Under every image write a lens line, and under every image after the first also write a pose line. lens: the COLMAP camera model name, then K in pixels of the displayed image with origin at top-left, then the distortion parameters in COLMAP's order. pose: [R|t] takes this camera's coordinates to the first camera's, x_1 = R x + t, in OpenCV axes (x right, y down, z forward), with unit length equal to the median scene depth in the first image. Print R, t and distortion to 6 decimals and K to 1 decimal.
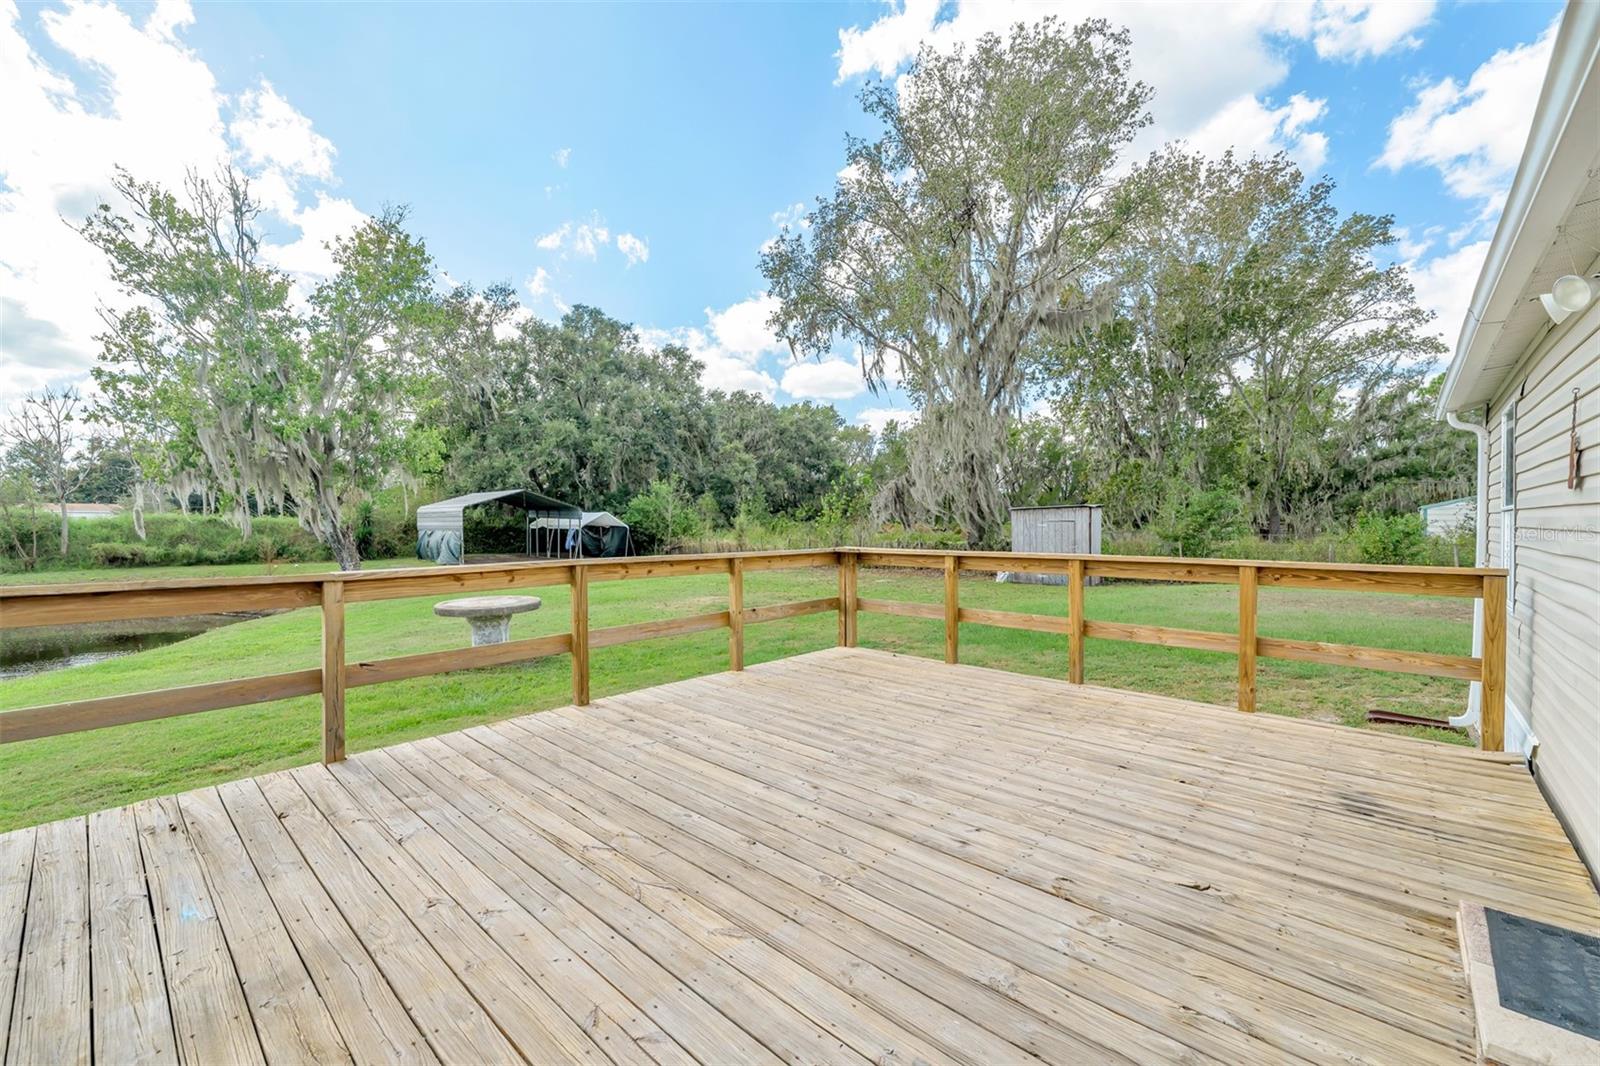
lens RADIAL K [[649.5, 0, 800.0], [0, 649.5, 533.0], [0, 0, 1]] dist [0.001343, -0.000122]
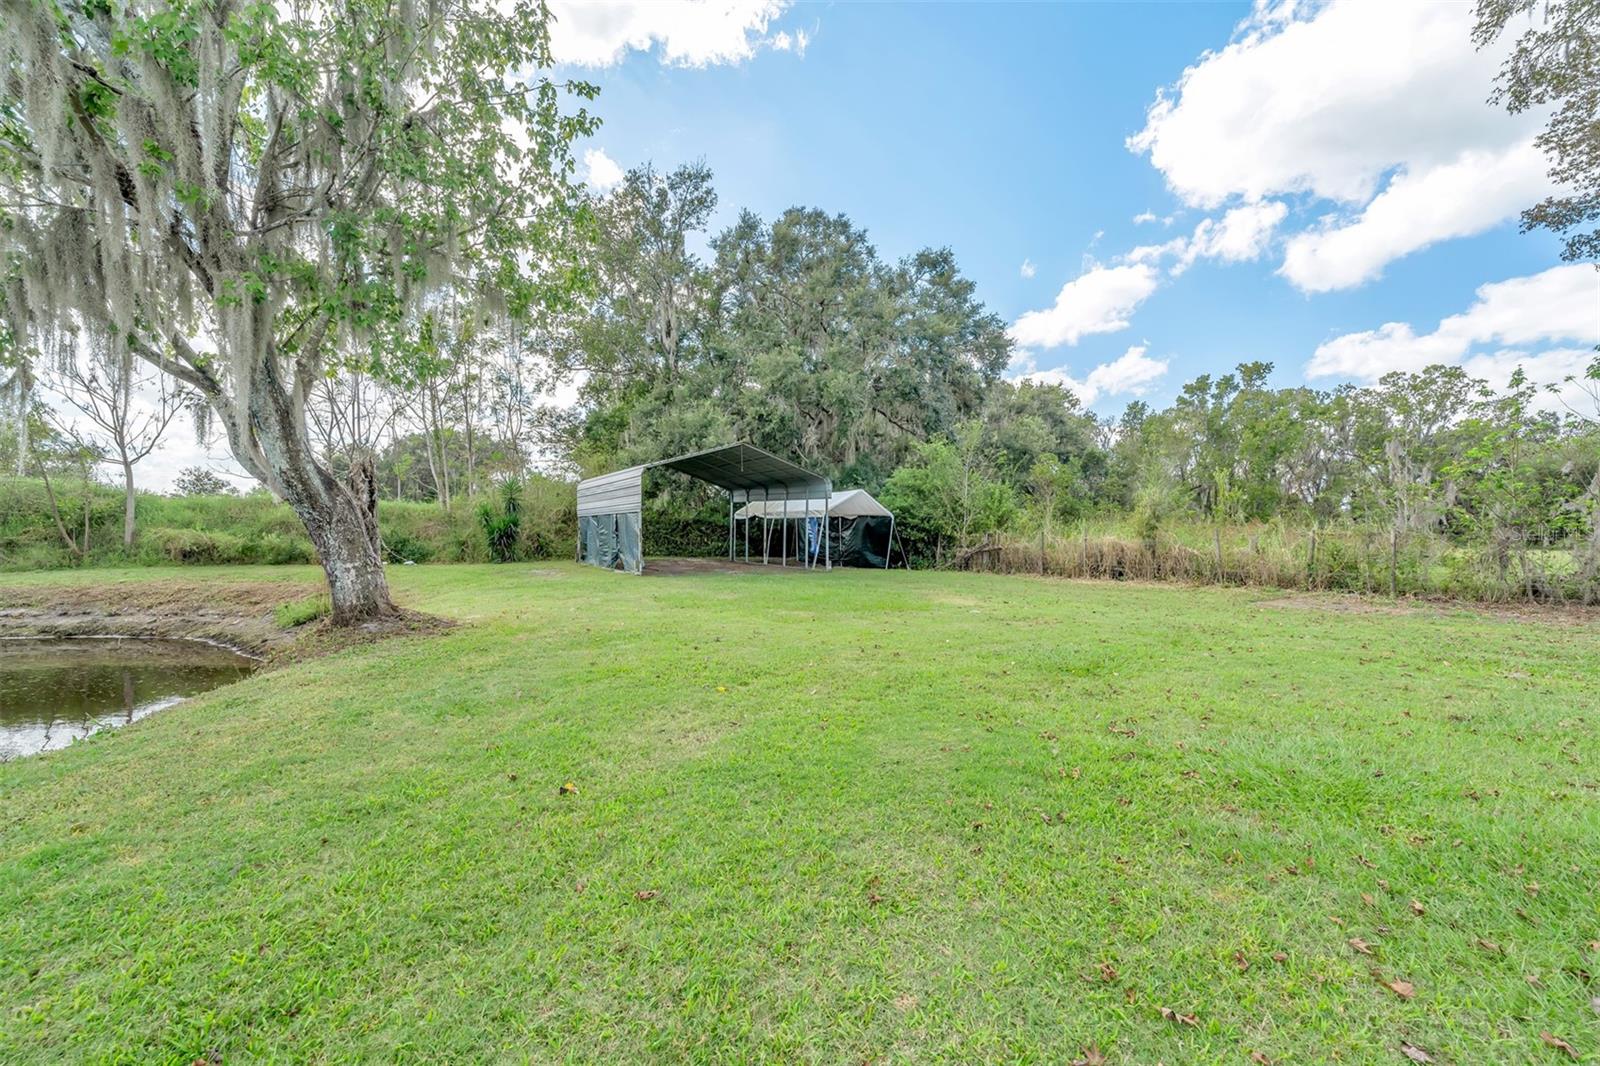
lens RADIAL K [[631.6, 0, 797.2], [0, 631.6, 578.8], [0, 0, 1]] dist [0.000134, 0.000001]
pose [[0.971665, 0.025971, -0.234930, -0.208942], [-0.013808, 0.998485, 0.053271, 0.018349], [0.235957, -0.048518, 0.970552, 0.404219]]
